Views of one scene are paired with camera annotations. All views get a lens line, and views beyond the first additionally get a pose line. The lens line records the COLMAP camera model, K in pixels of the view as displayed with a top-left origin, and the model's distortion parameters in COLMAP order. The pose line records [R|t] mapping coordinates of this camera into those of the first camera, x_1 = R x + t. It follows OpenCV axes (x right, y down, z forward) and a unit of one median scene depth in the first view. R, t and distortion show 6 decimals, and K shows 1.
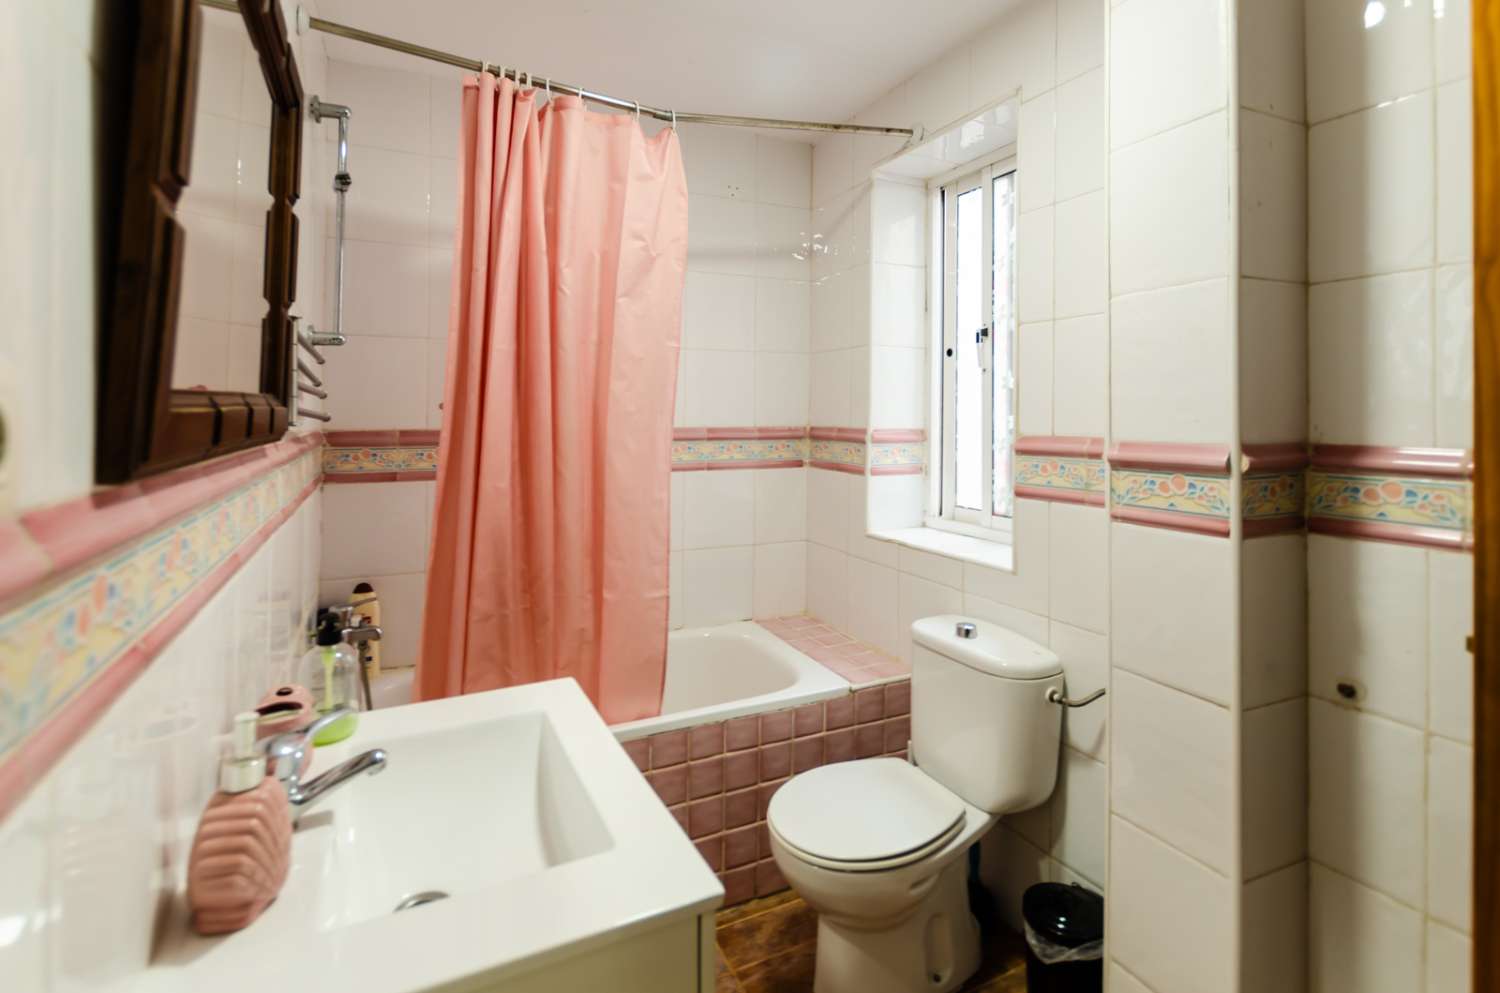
lens RADIAL K [[694.1, 0, 747.4], [0, 694.1, 415.6], [0, 0, 1]] dist [-0.001322, -0.000421]
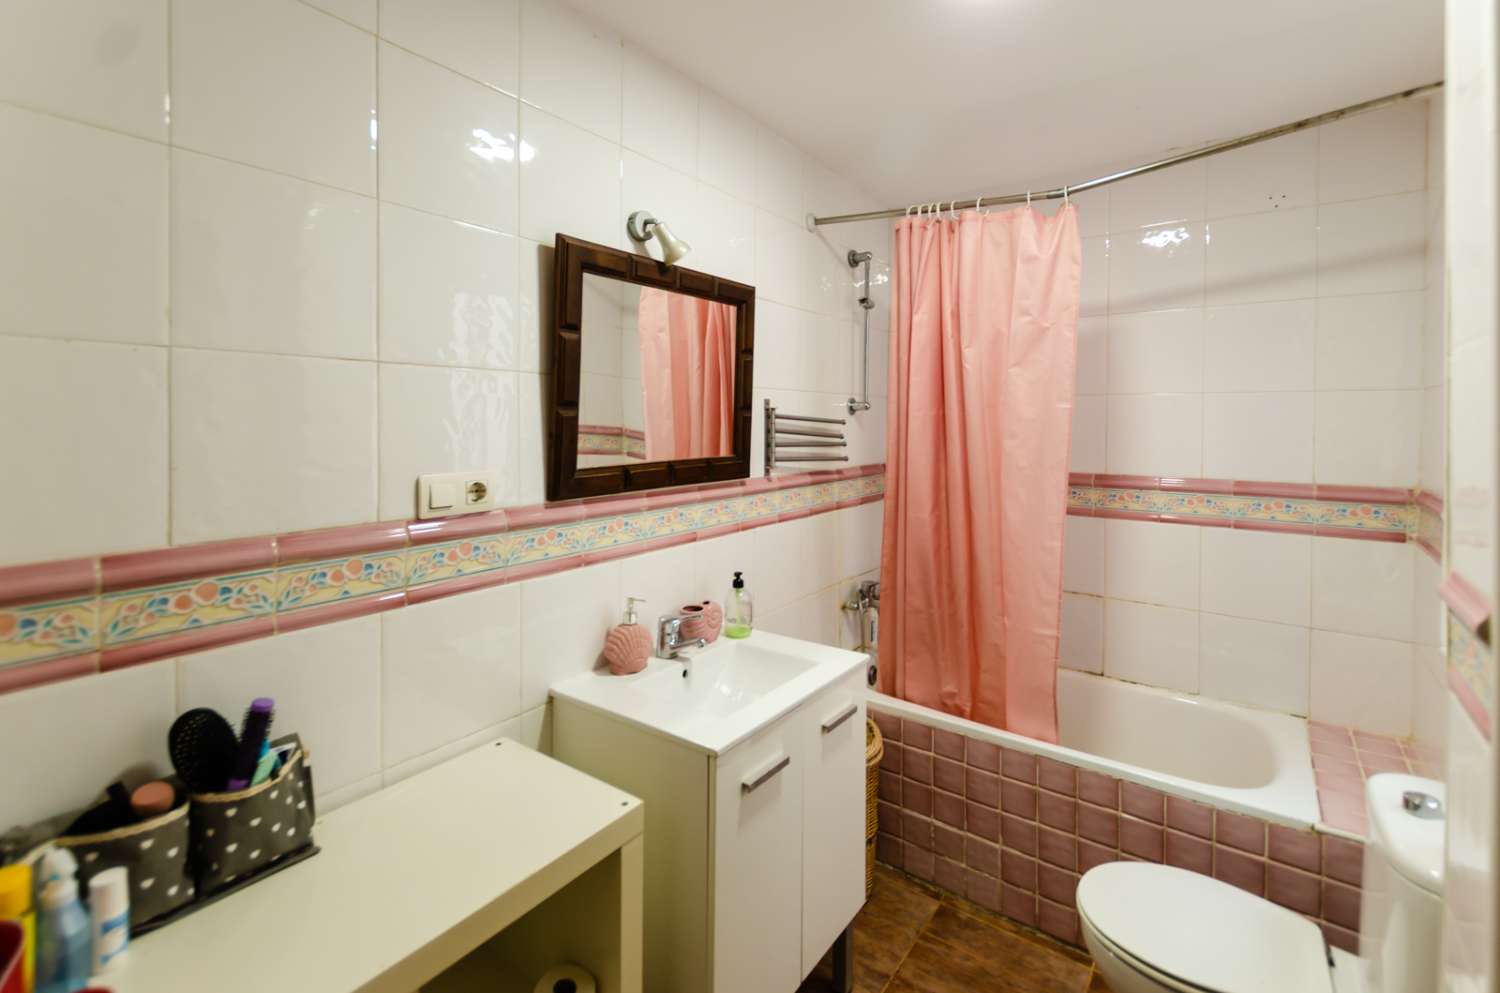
lens RADIAL K [[664.6, 0, 750.3], [0, 664.6, 446.0], [0, 0, 1]] dist [-0.001227, -0.000597]
pose [[0.484279, 0.038120, -0.874083, 0.541686], [-0.013000, 0.999254, 0.036376, -0.069527], [0.874817, -0.006253, 0.484413, 0.076675]]
